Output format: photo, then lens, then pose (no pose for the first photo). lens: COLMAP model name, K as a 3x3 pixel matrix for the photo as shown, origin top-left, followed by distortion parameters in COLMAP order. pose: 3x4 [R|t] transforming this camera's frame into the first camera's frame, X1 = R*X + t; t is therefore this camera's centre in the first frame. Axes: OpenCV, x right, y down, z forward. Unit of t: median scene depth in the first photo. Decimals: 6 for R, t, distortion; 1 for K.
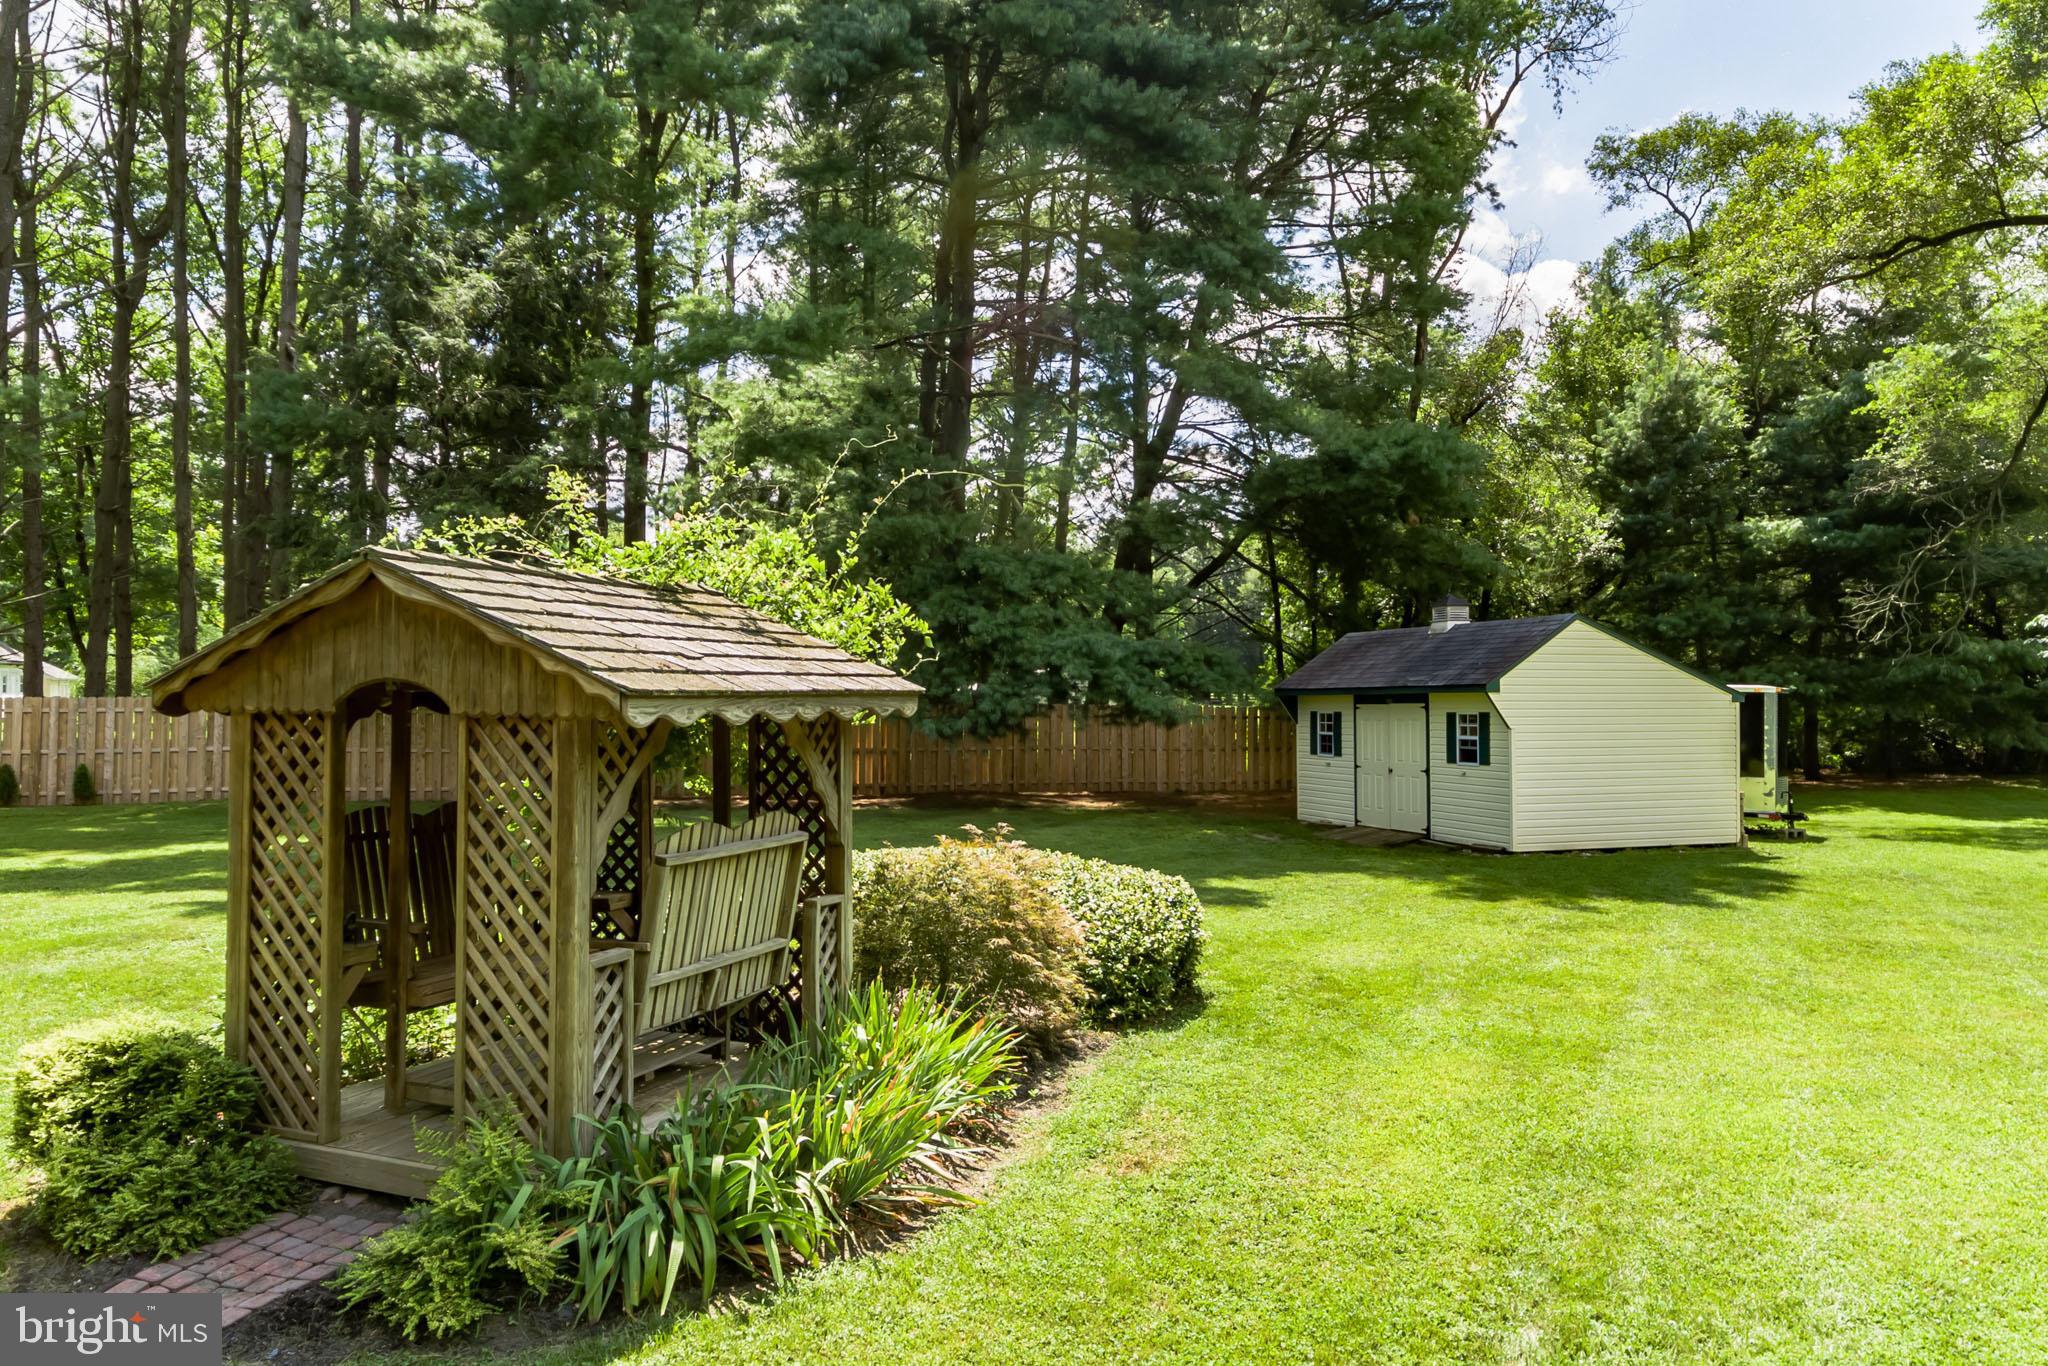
lens RADIAL K [[1429.6, 0, 1026.0], [0, 1429.6, 665.9], [0, 0, 1]] dist [-0.002052, 0.005192]
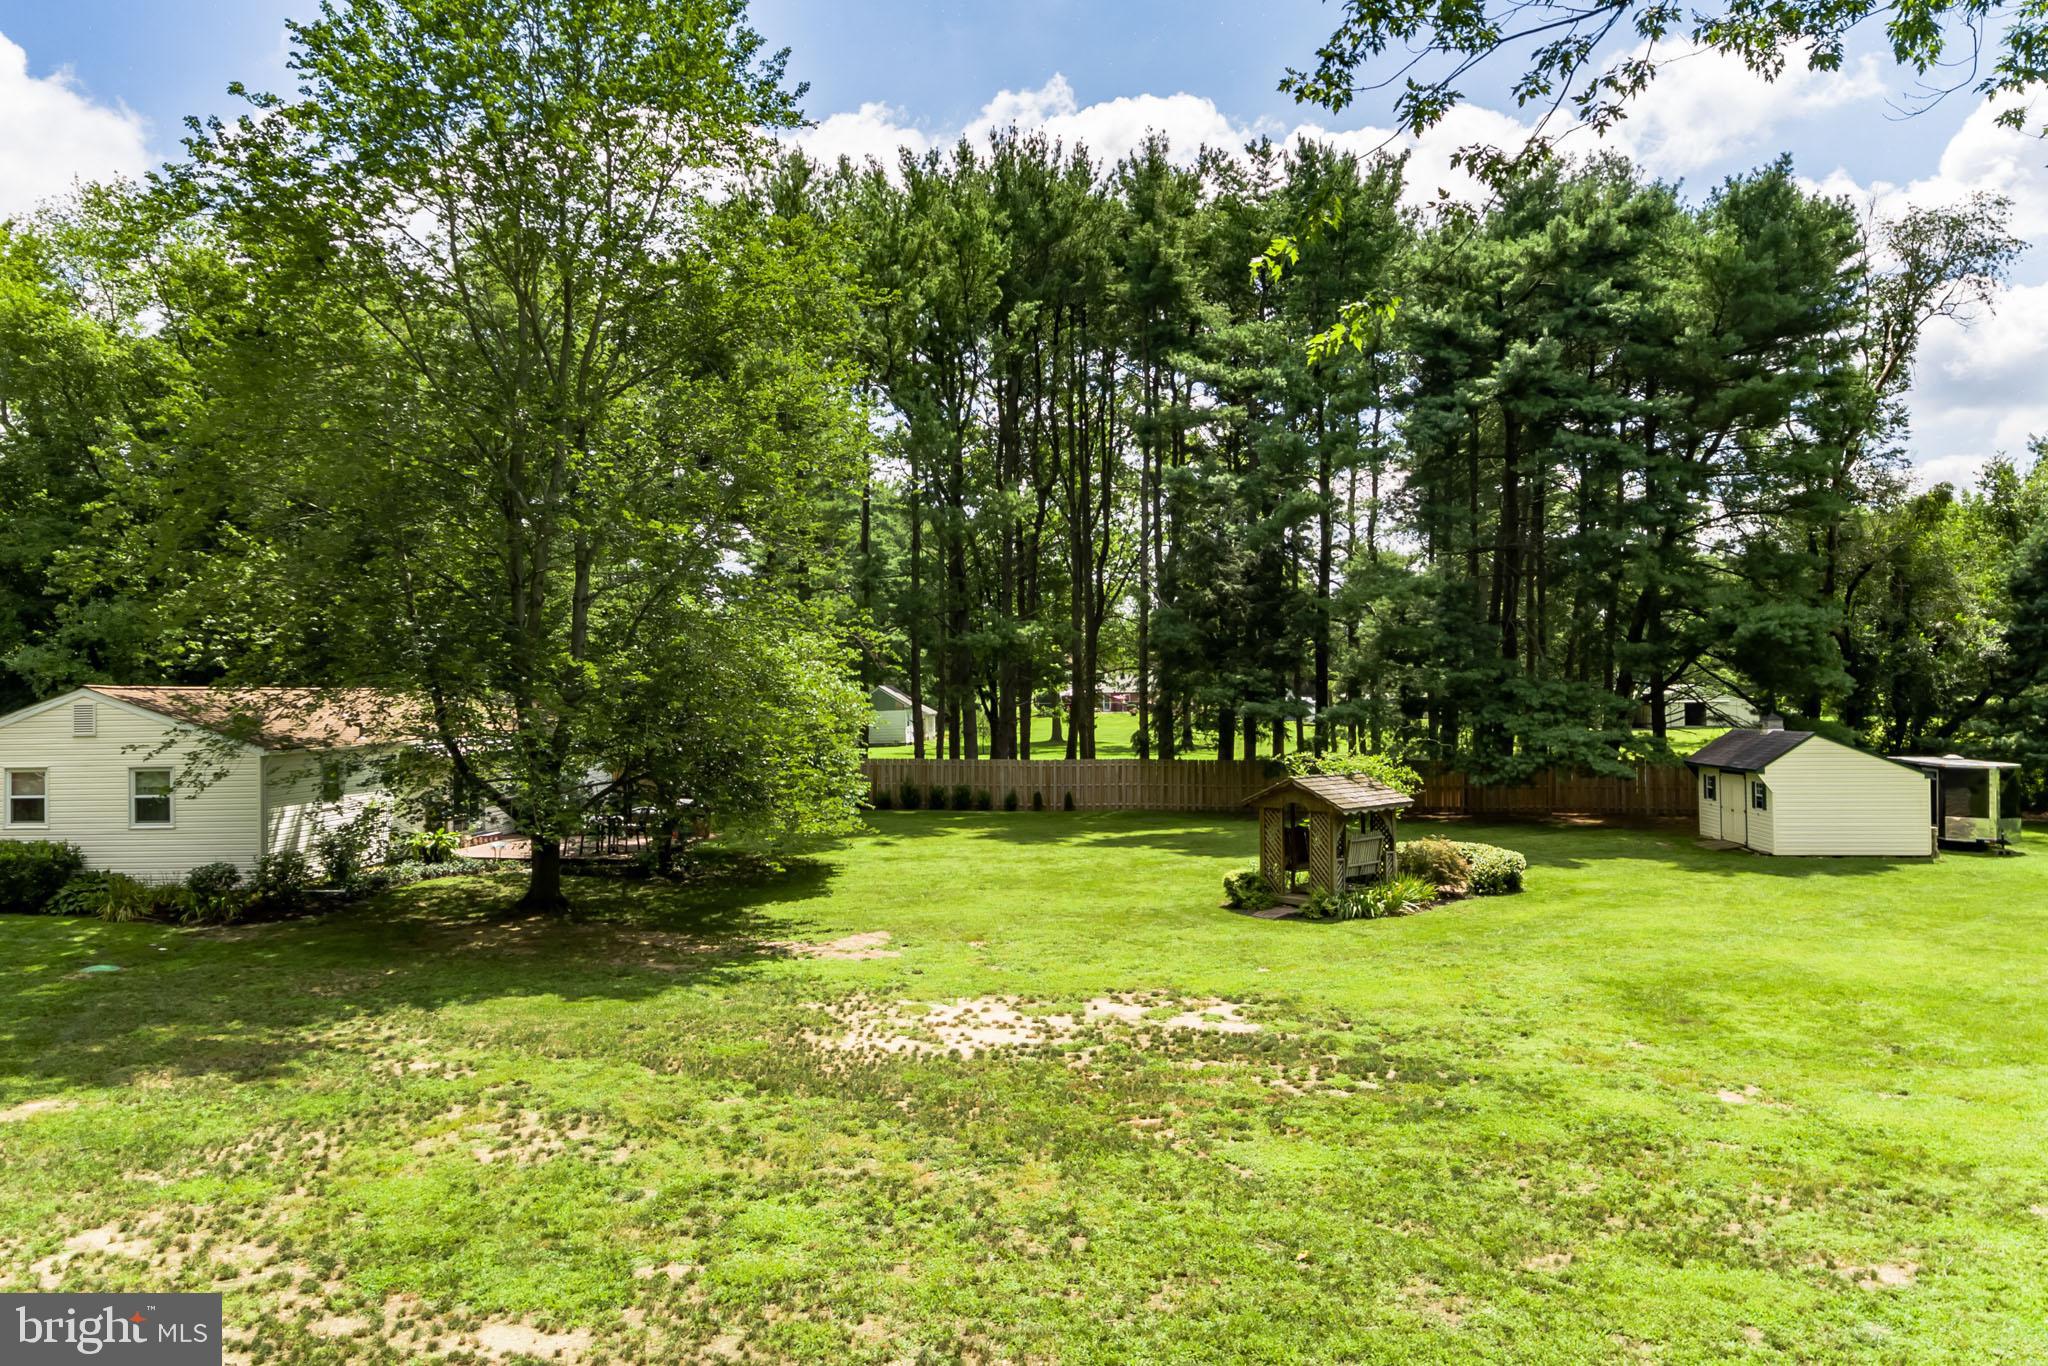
lens RADIAL K [[1429.6, 0, 1030.7], [0, 1429.6, 682.8], [0, 0, 1]] dist [-0.002052, 0.005192]
pose [[0.895362, -0.017183, -0.445007, 0.279893], [0.024279, 0.999653, 0.010252, -0.142098], [0.444677, -0.019984, 0.895468, -1.133692]]
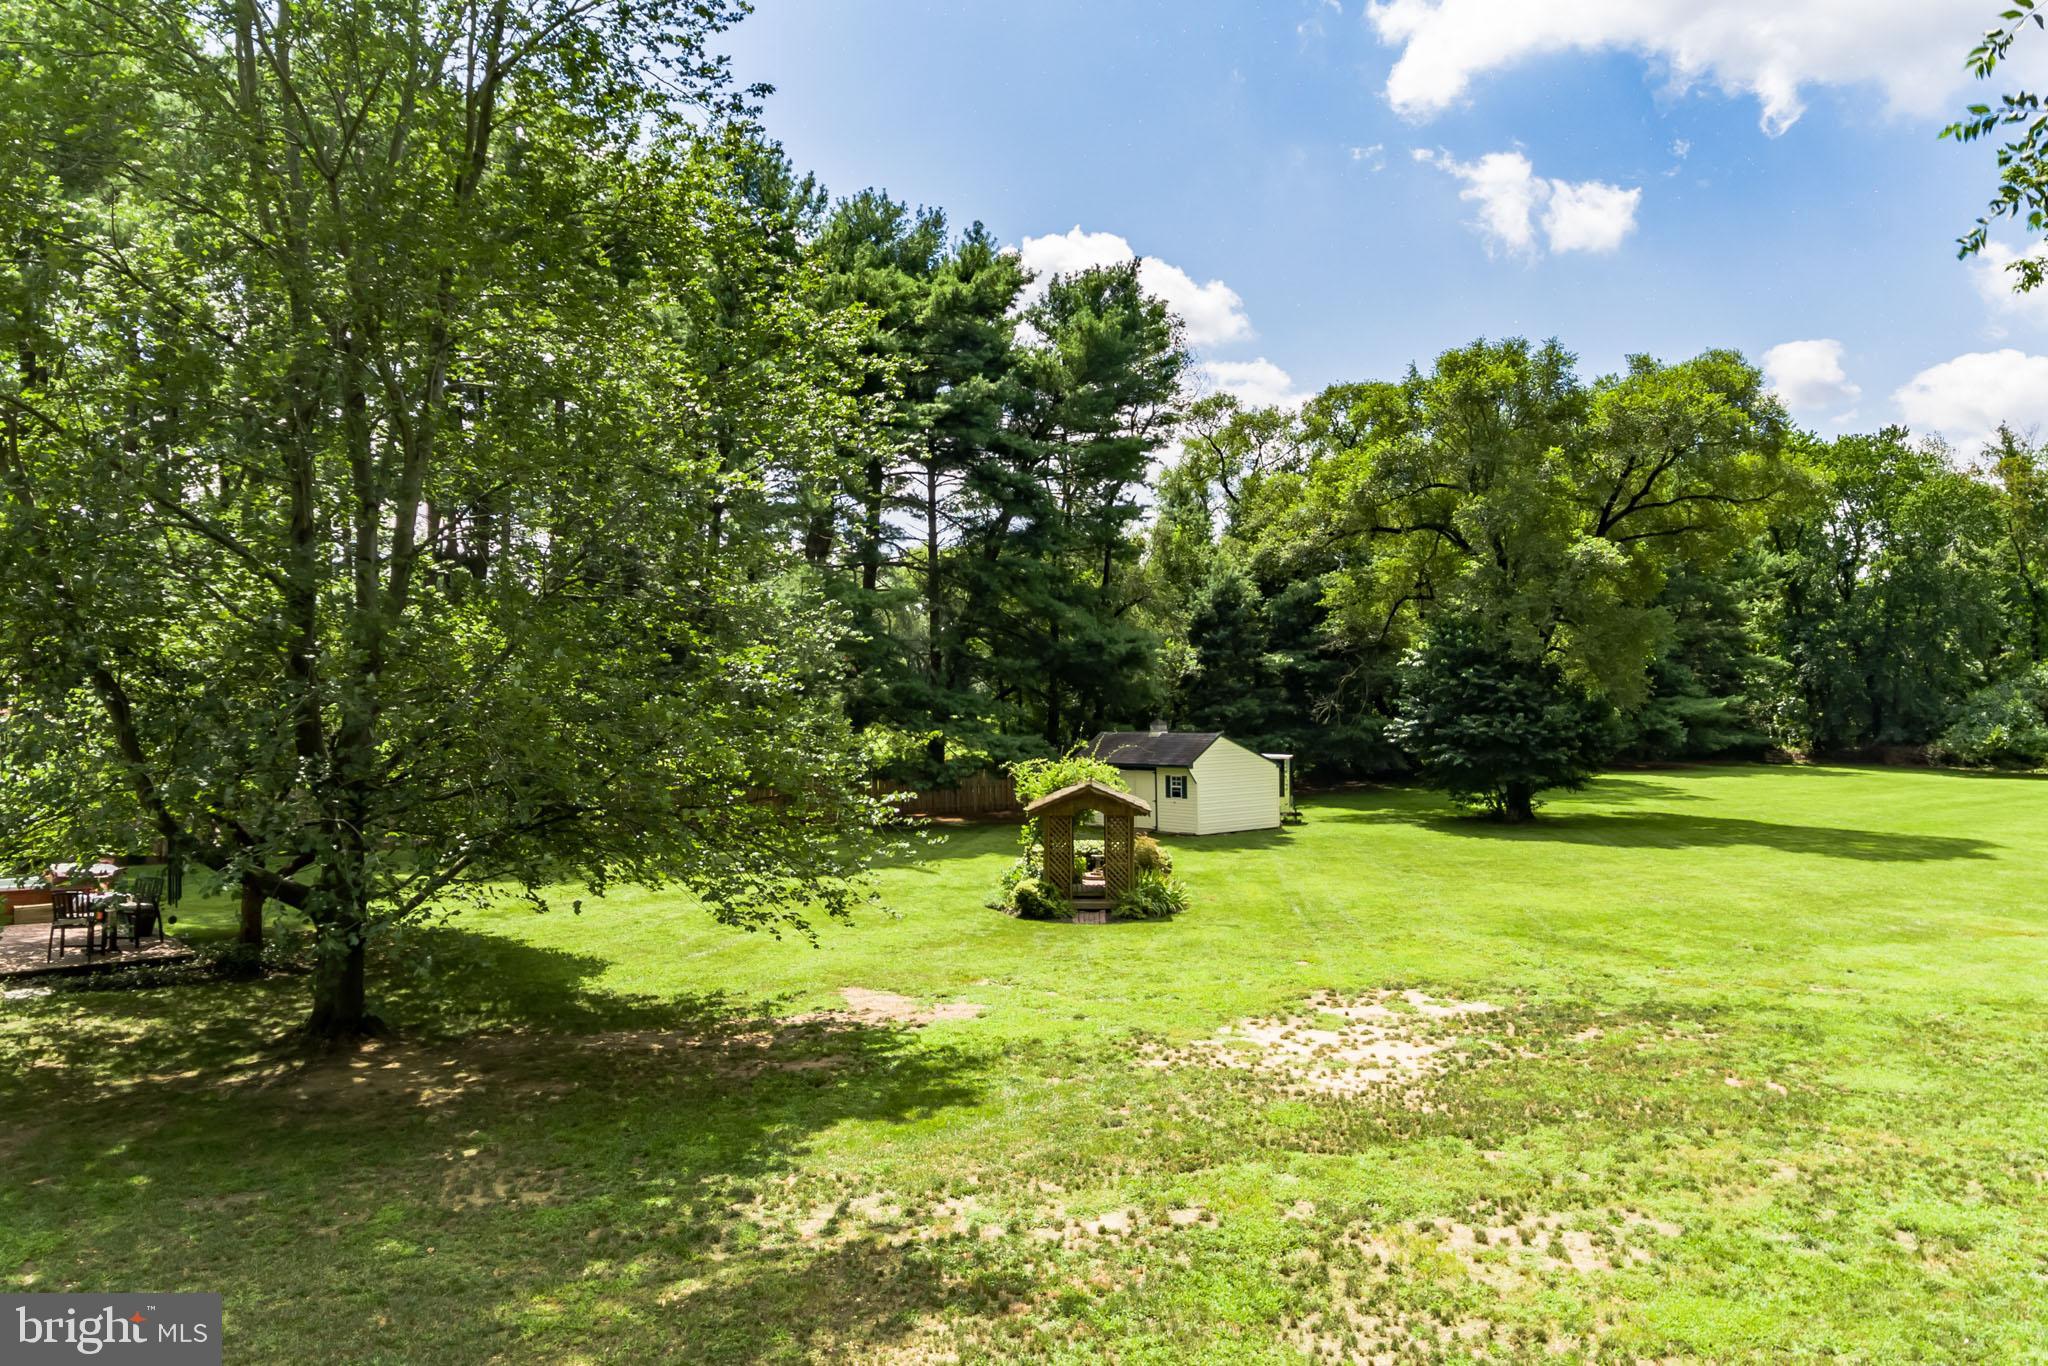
lens RADIAL K [[1429.6, 0, 1016.8], [0, 1429.6, 694.5], [0, 0, 1]] dist [-0.002052, 0.005192]
pose [[0.942486, -0.010904, 0.334067, -0.703425], [0.003424, 0.999730, 0.022973, -0.152103], [-0.334228, -0.020507, 0.942269, -1.086240]]
